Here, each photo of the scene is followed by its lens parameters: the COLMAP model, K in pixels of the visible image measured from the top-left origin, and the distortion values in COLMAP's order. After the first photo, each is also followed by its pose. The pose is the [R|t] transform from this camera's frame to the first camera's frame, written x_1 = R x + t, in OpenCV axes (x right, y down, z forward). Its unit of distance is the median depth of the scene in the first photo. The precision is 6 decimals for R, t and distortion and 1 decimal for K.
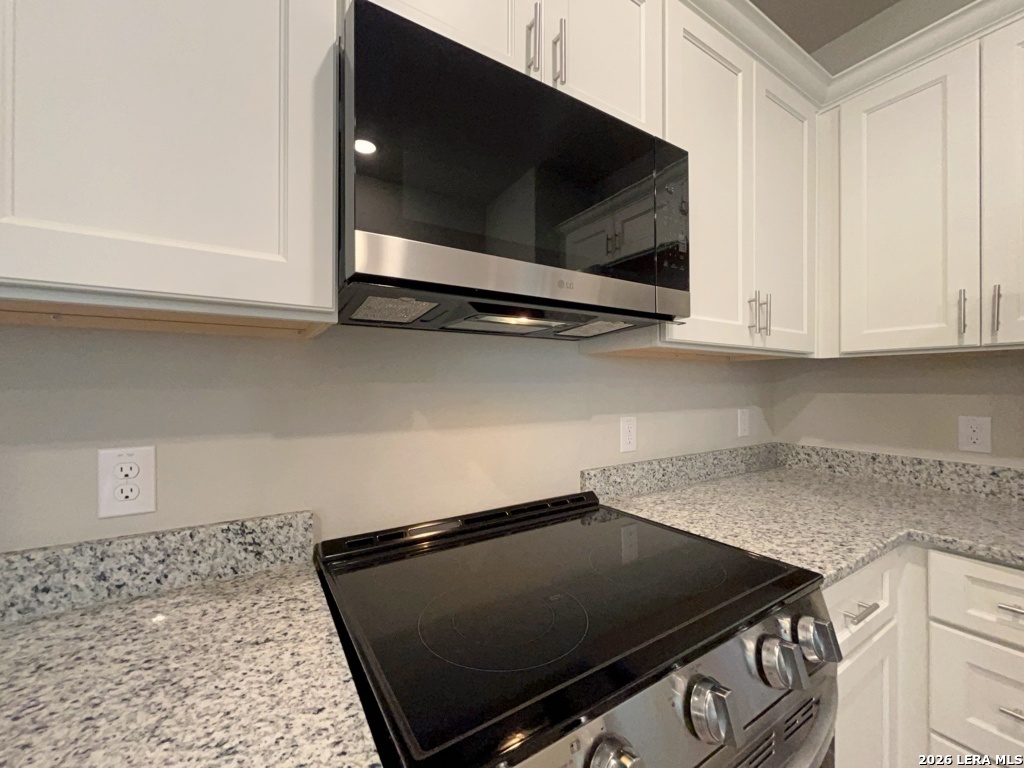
lens RADIAL K [[414.4, 0, 512.0], [0, 414.4, 384.0], [0, 0, 1]] dist [-0.000945, 0.000163]
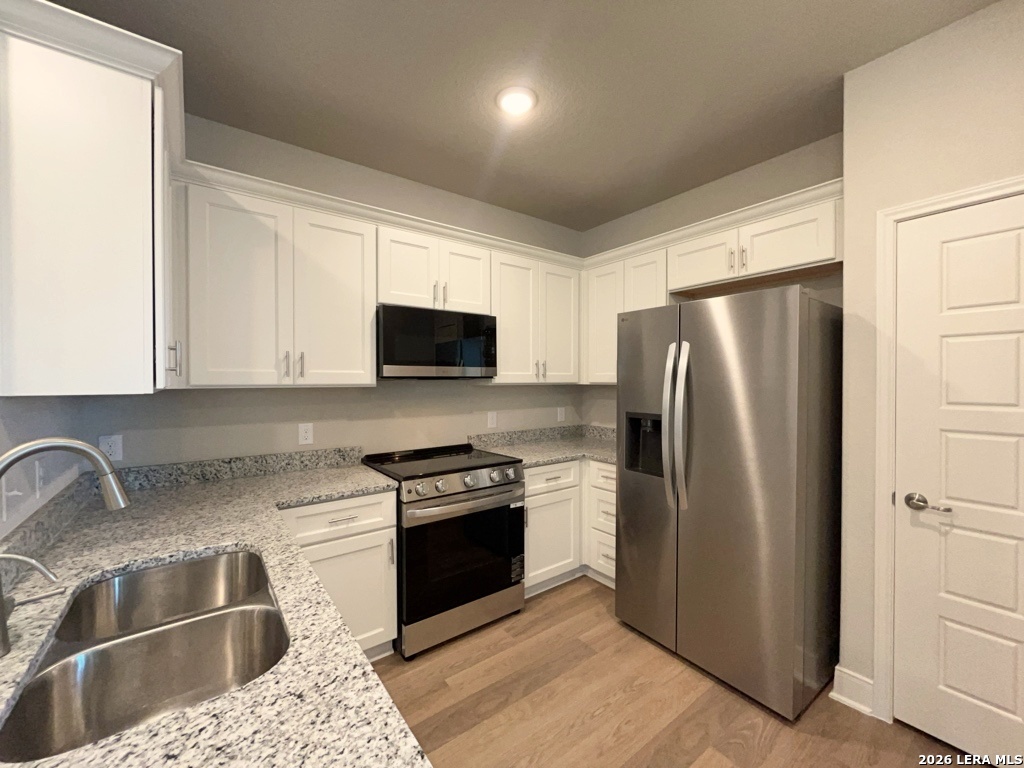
lens RADIAL K [[414.4, 0, 512.0], [0, 414.4, 384.0], [0, 0, 1]] dist [-0.000945, 0.000163]
pose [[0.996592, -0.003373, 0.082425, 0.243936], [0.002452, 0.999933, 0.011270, -0.113444], [-0.082457, -0.011029, 0.996534, -1.437771]]
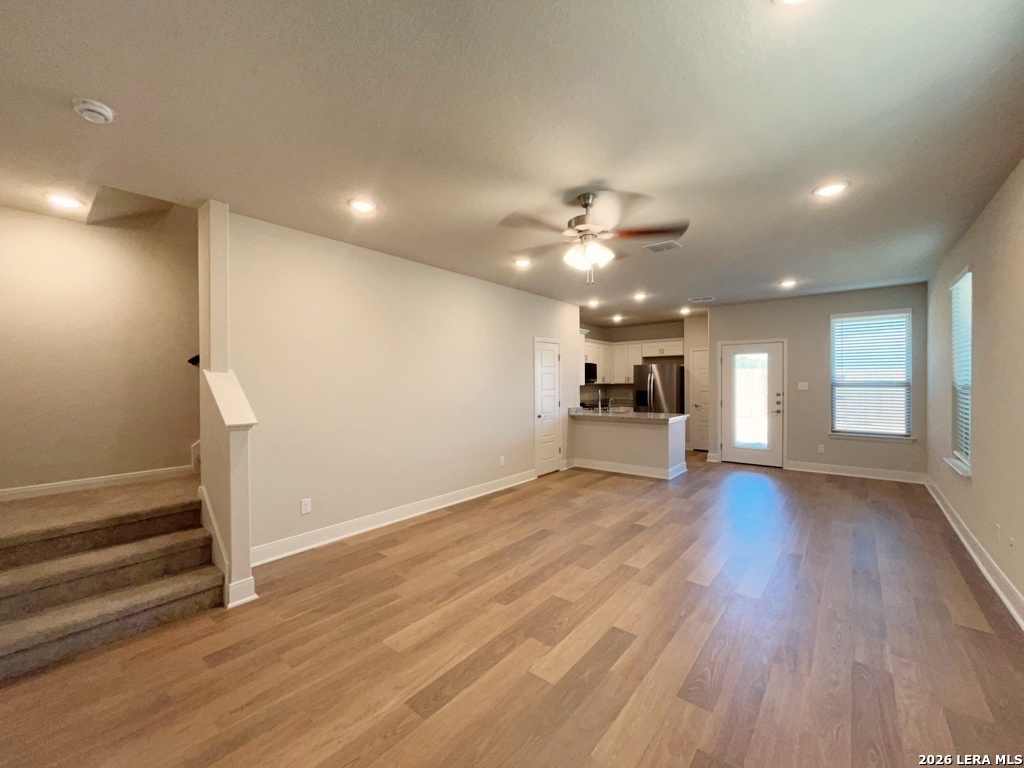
lens RADIAL K [[414.4, 0, 512.0], [0, 414.4, 384.0], [0, 0, 1]] dist [-0.000945, 0.000163]
pose [[0.947231, -0.009428, 0.320413, -3.532337], [0.007590, 0.999947, 0.006982, -0.150067], [-0.320462, -0.004182, 0.947252, -5.845332]]
